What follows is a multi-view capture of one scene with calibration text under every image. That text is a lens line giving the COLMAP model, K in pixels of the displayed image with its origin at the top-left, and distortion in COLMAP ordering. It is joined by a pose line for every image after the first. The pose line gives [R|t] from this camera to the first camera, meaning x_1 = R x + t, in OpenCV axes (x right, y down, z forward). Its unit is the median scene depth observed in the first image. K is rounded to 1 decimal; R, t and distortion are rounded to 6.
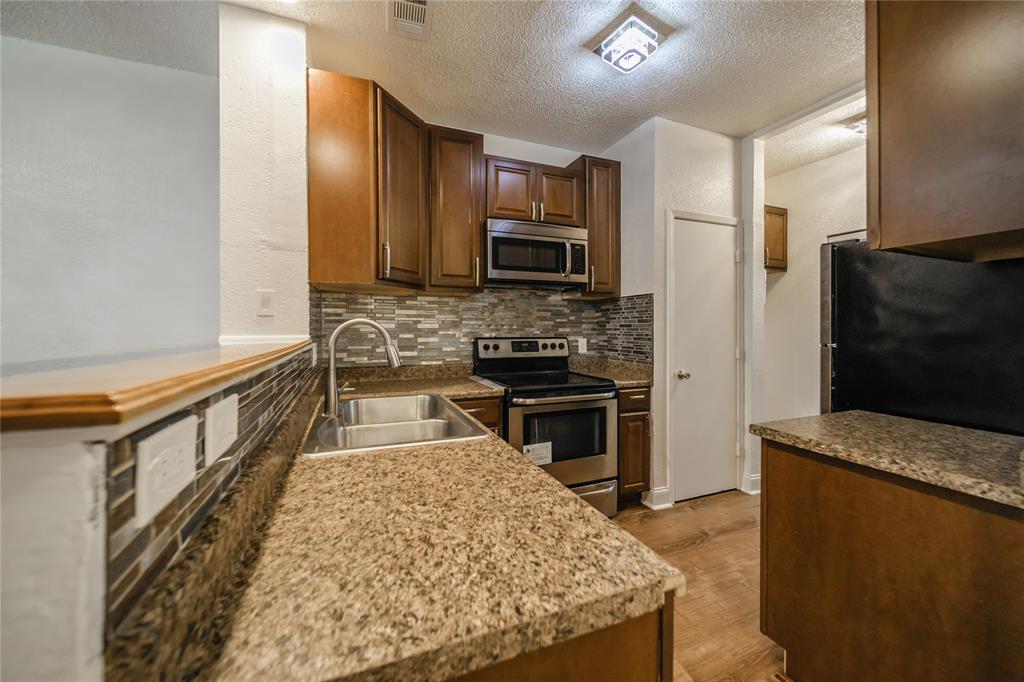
lens RADIAL K [[360.7, 0, 510.1], [0, 360.7, 336.3], [0, 0, 1]] dist [-0.000818, -0.000107]
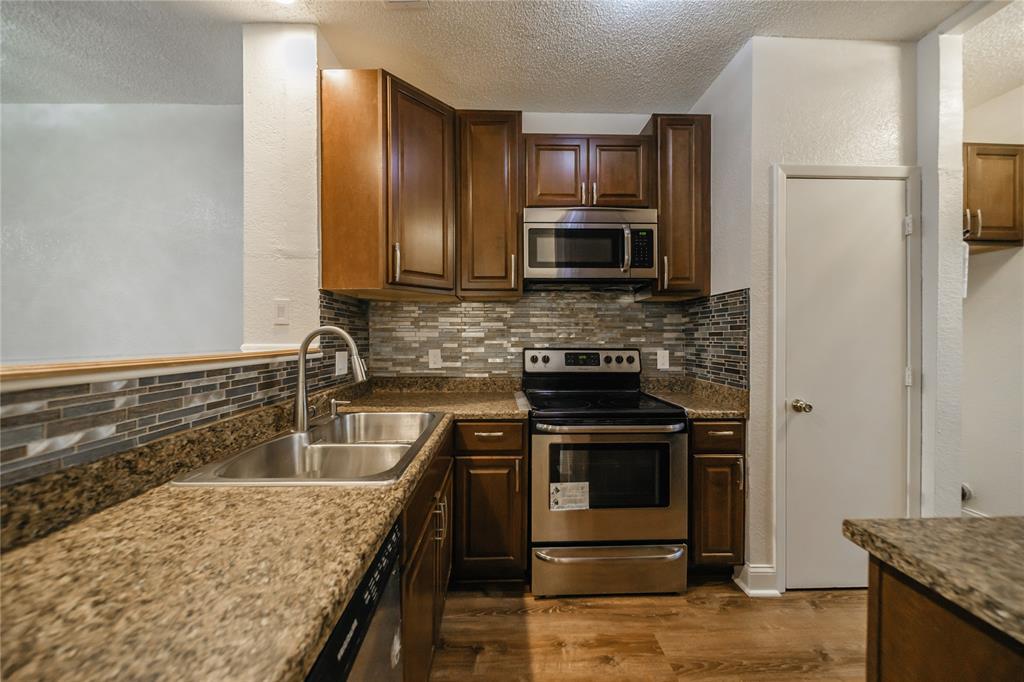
lens RADIAL K [[368.0, 0, 513.0], [0, 368.0, 344.9], [0, 0, 1]] dist [0.000193, -0.001757]
pose [[0.946546, 0.007839, -0.322475, 0.187764], [-0.008618, 0.999962, -0.000989, -0.002828], [0.322455, 0.003715, 0.946577, 0.166306]]
